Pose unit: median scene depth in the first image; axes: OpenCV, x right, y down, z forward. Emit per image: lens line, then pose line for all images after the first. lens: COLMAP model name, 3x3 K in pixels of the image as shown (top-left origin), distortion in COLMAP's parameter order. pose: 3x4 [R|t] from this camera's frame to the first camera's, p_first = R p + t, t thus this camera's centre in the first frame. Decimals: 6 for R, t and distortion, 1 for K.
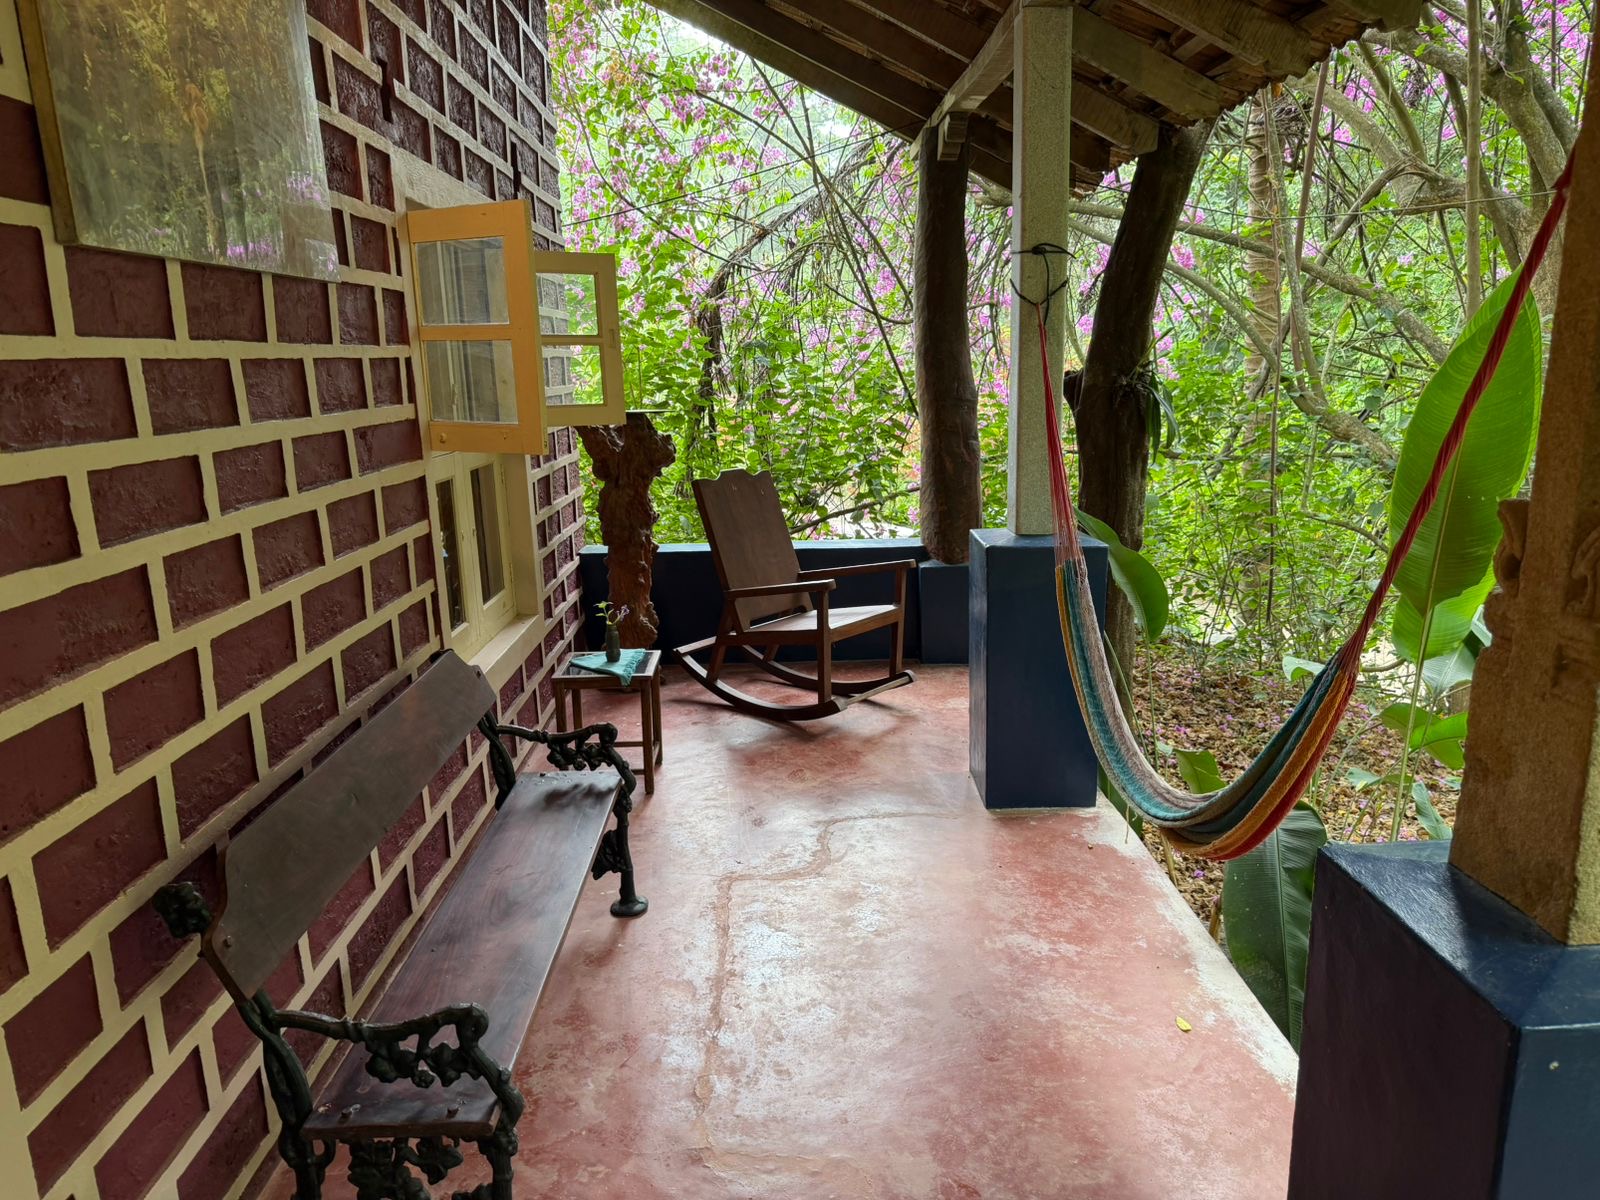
lens RADIAL K [[1106.8, 0, 790.9], [0, 1106.8, 606.5], [0, 0, 1]] dist [0.181403, -0.348873]
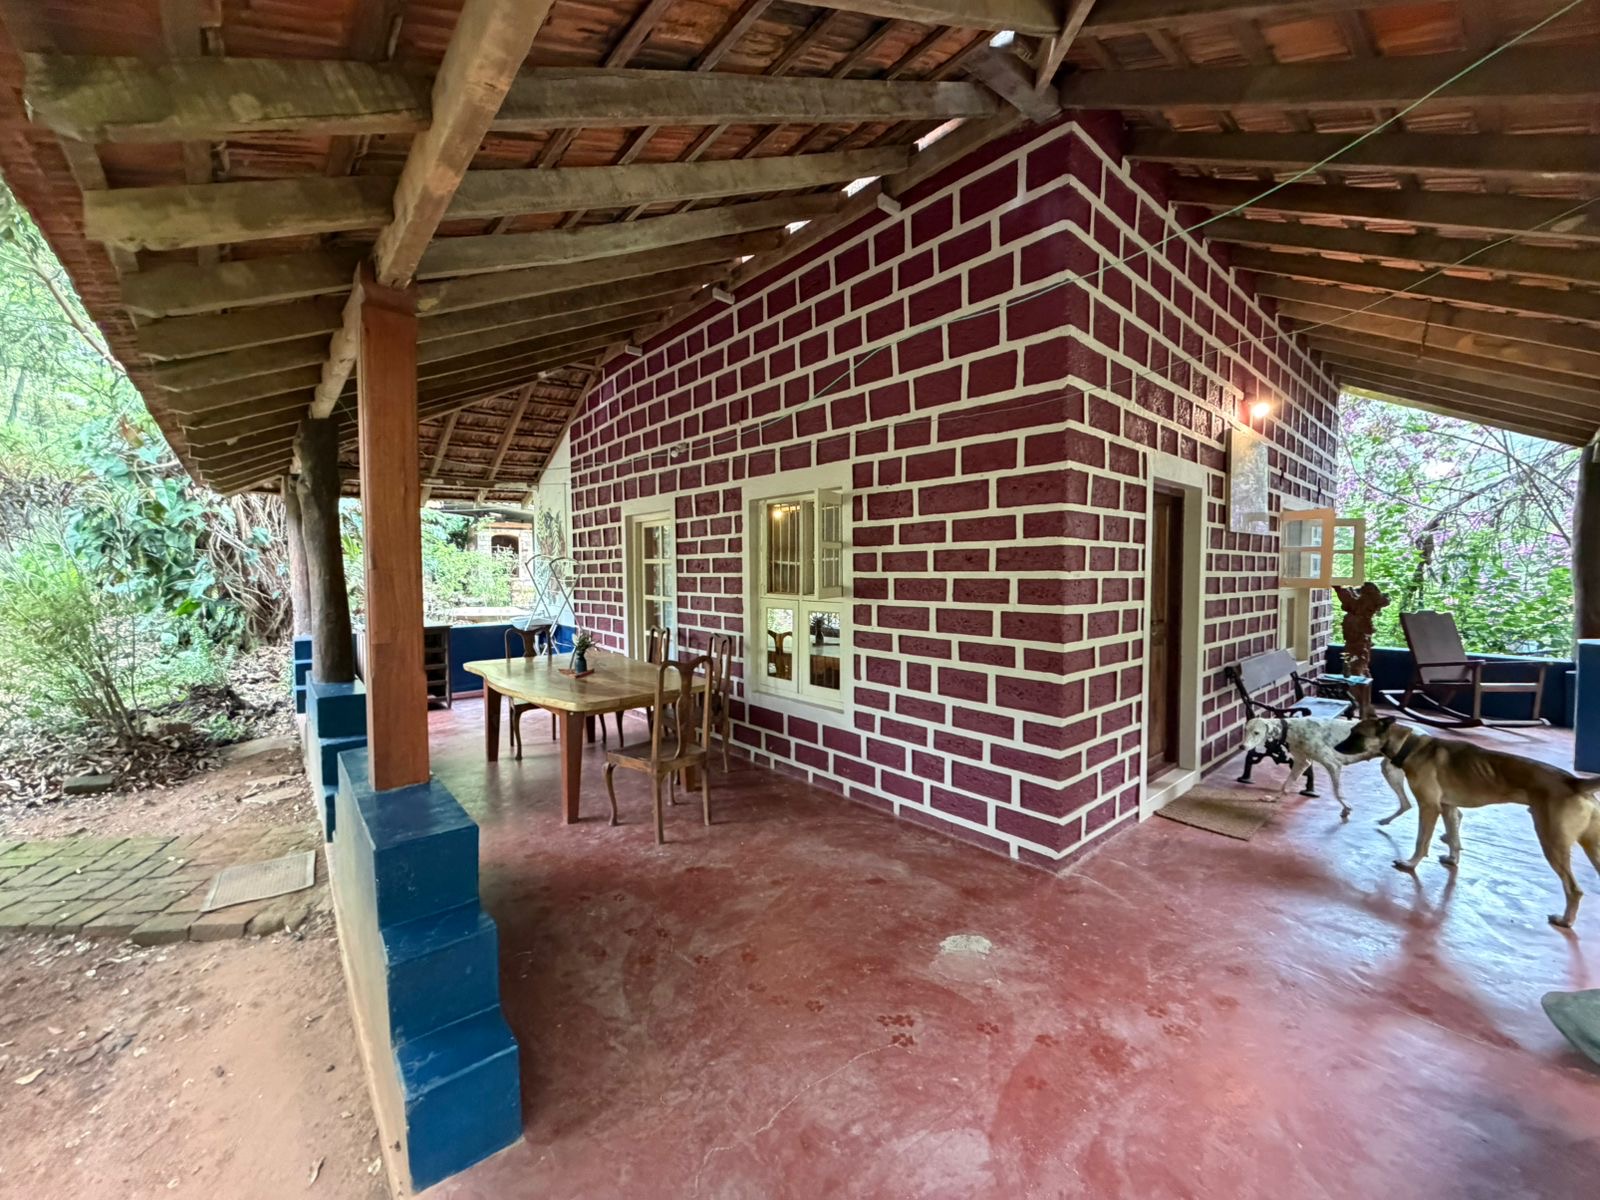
lens RADIAL K [[638.6, 0, 800.0], [0, 638.6, 600.0], [0, 0, 1]] dist [0.000315, 0.000059]
pose [[0.655410, 0.058915, -0.752972, 0.073982], [-0.179164, 0.980624, -0.079222, 0.153159], [0.733715, 0.186829, 0.653267, -0.617947]]
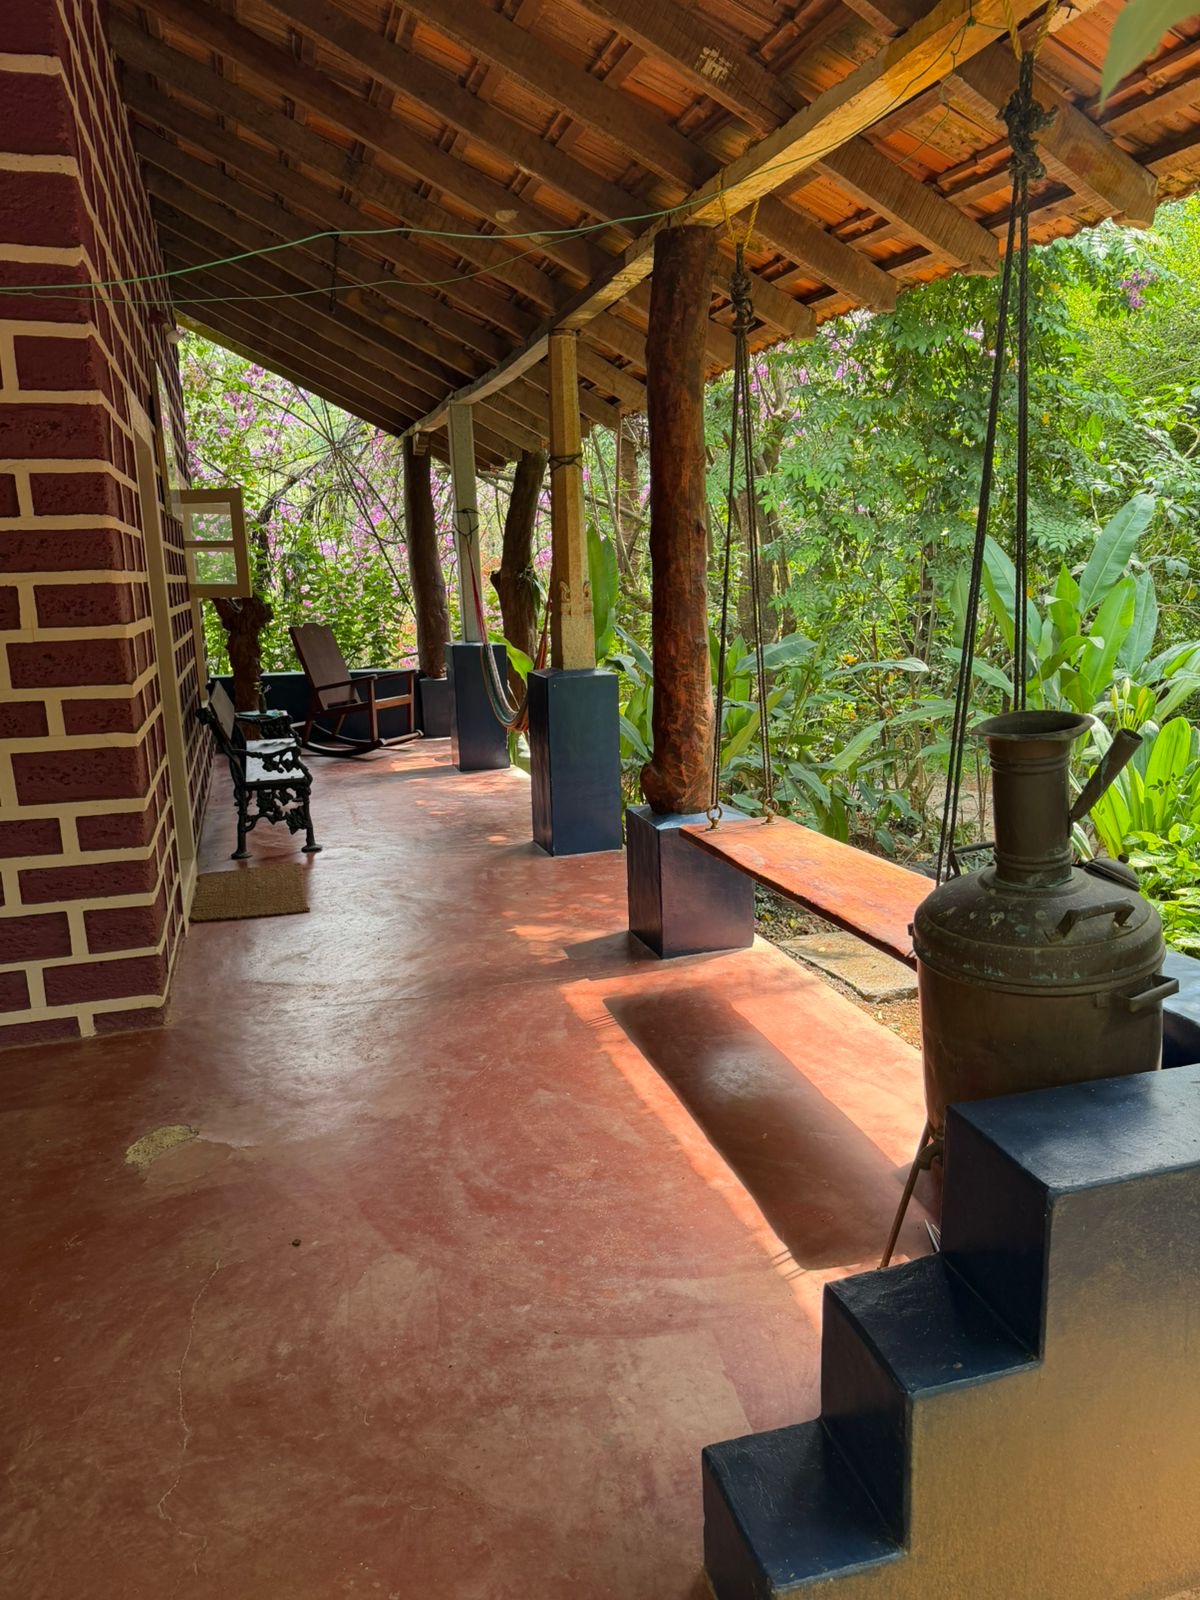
lens RADIAL K [[1106.8, 0, 600.0], [0, 1106.8, 800.0], [0, 0, 1]] dist [0.181403, -0.348873]
pose [[0.958659, -0.057540, 0.278681, -0.111278], [0.064245, 0.997822, -0.014979, 0.195327], [-0.277212, 0.032264, 0.960267, -0.758162]]
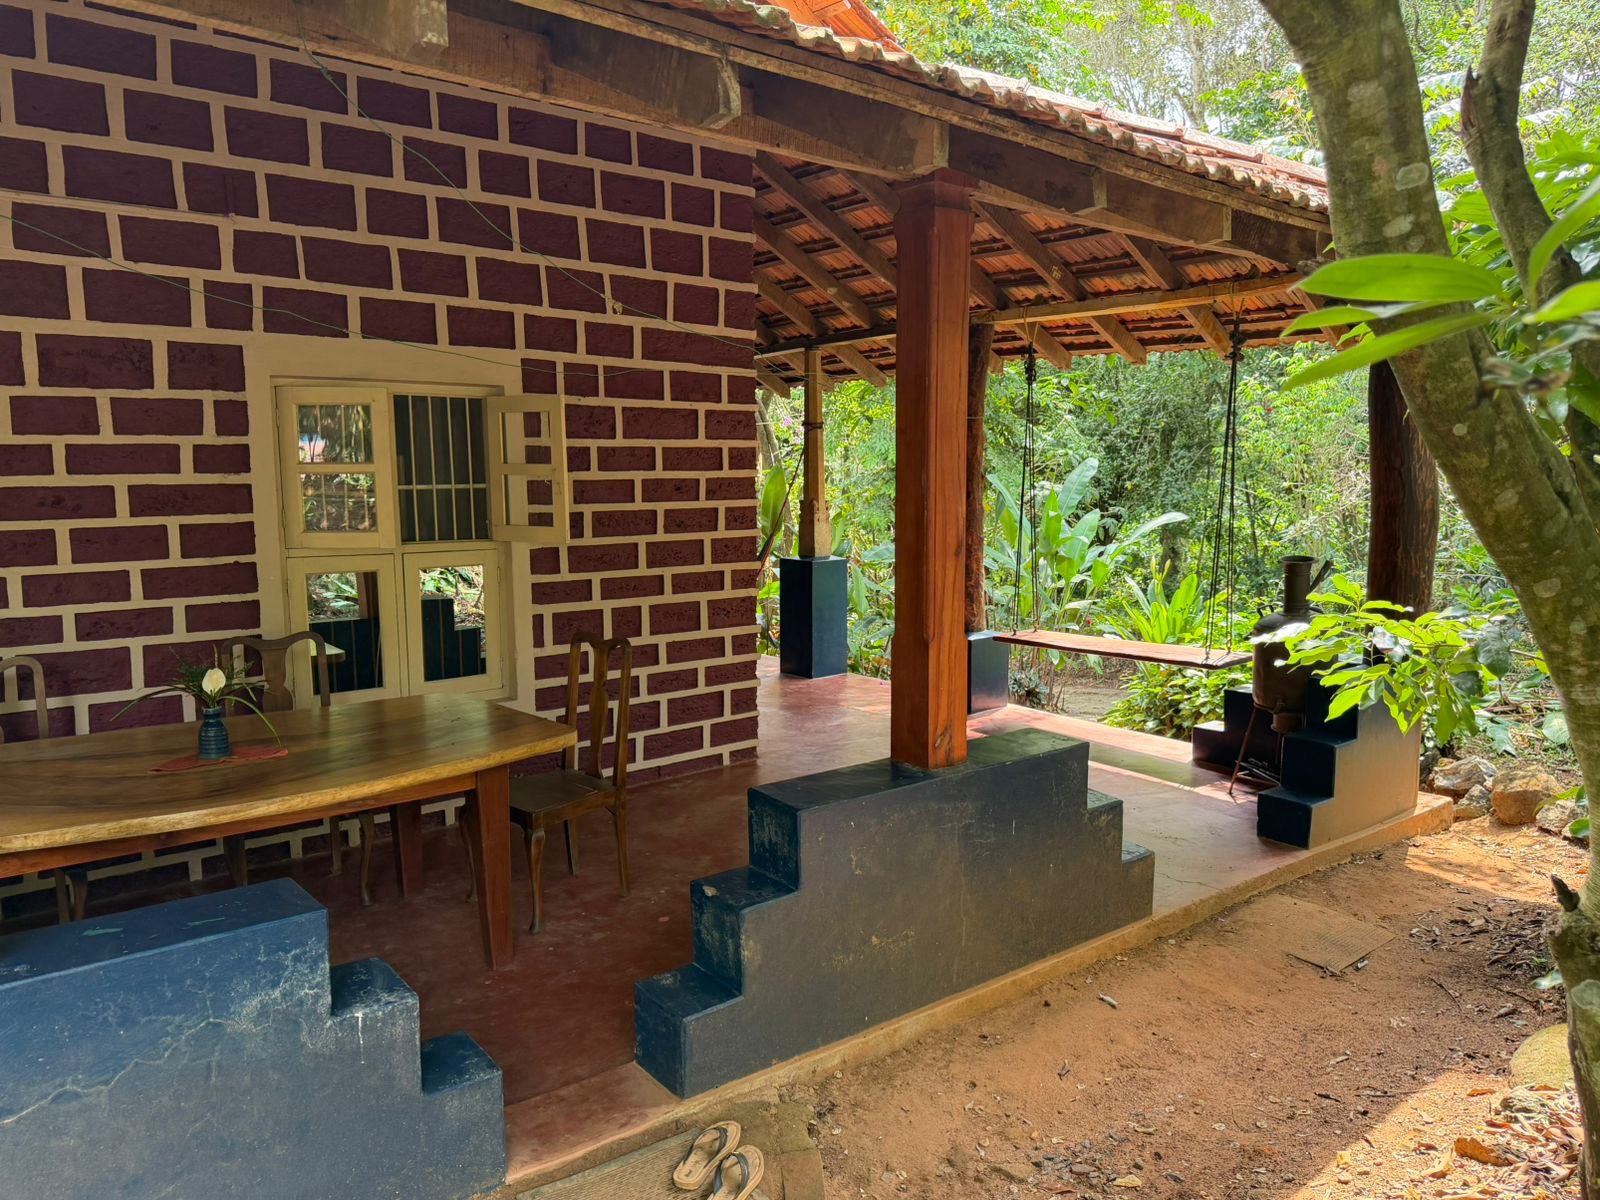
lens RADIAL K [[1106.8, 0, 790.9], [0, 1106.8, 606.5], [0, 0, 1]] dist [0.181403, -0.348873]
pose [[0.778340, -0.056004, 0.625340, -0.836513], [0.125210, 0.989852, -0.067195, 0.228204], [-0.615231, 0.130599, 0.777454, -0.960056]]
